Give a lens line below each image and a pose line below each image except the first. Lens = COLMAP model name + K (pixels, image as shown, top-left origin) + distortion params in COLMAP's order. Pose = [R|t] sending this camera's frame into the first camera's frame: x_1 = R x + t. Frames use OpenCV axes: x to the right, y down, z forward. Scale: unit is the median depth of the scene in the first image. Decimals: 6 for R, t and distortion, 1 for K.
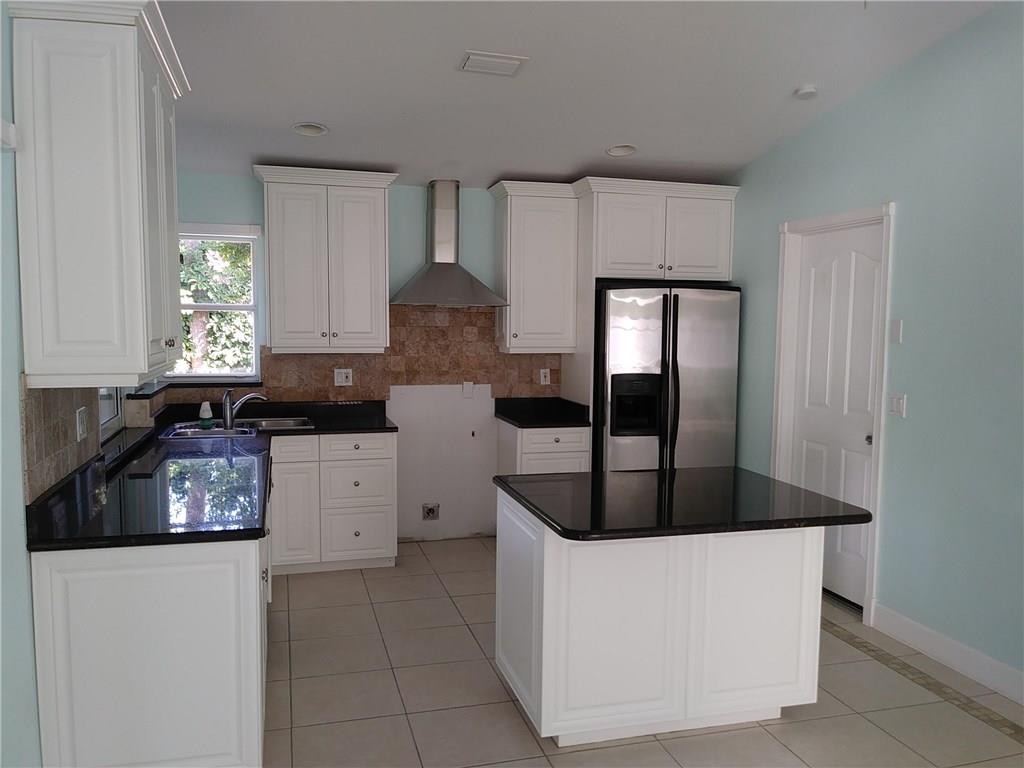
lens RADIAL K [[831.4, 0, 506.6], [0, 831.4, 404.6], [0, 0, 1]] dist [0.040135, -0.063449]
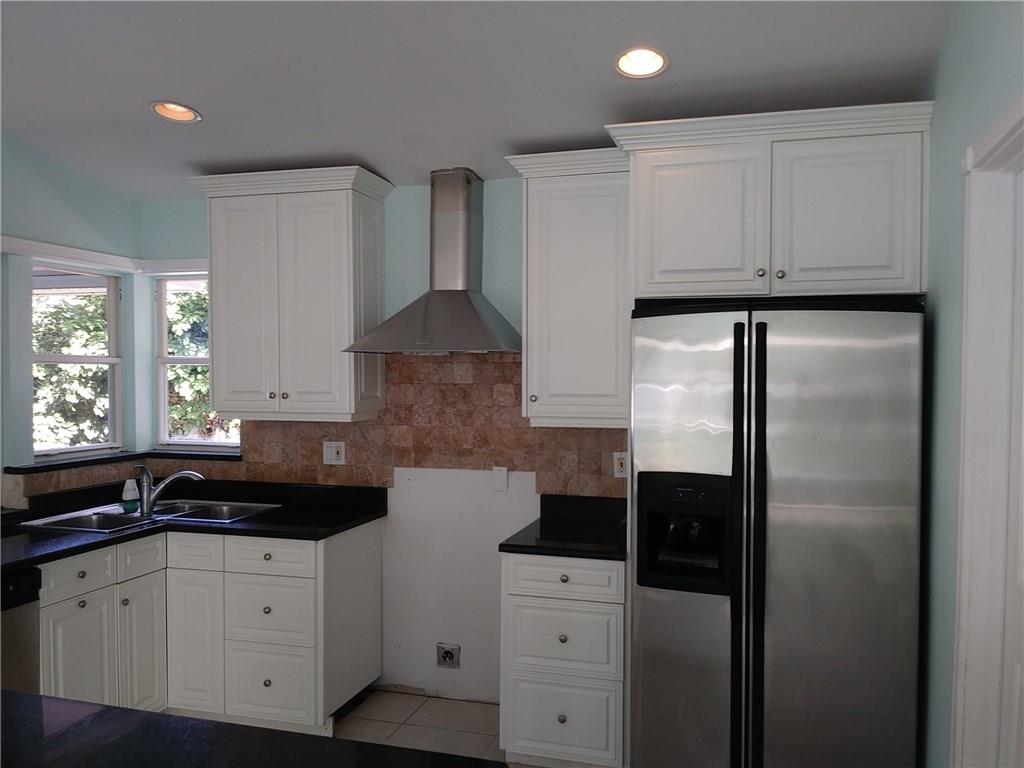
lens RADIAL K [[831.4, 0, 506.6], [0, 831.4, 404.6], [0, 0, 1]] dist [0.040135, -0.063449]
pose [[0.848747, 0.013610, -0.528624, 0.321140], [-0.047784, 0.997553, -0.051038, -0.045195], [0.526636, 0.068578, 0.847320, 0.455830]]
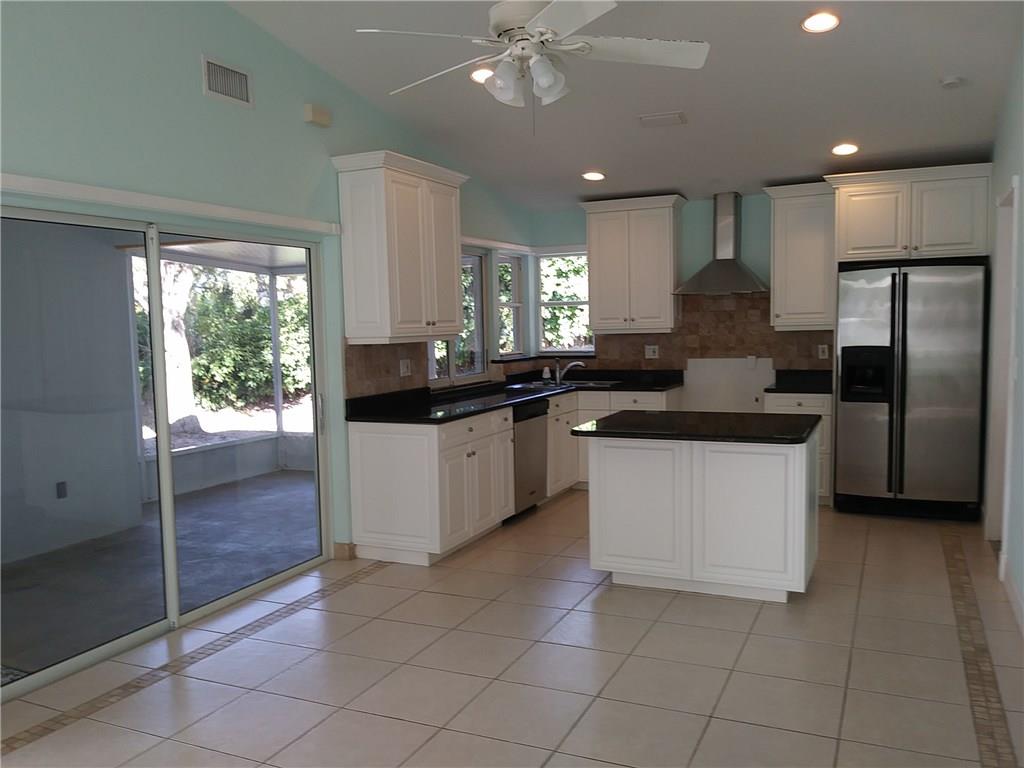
lens RADIAL K [[831.4, 0, 506.6], [0, 831.4, 404.6], [0, 0, 1]] dist [0.040135, -0.063449]
pose [[0.762462, 0.035872, -0.646038, 0.485903], [-0.033442, 0.999312, 0.016019, 0.037223], [0.646168, 0.009391, 0.763137, -0.156757]]
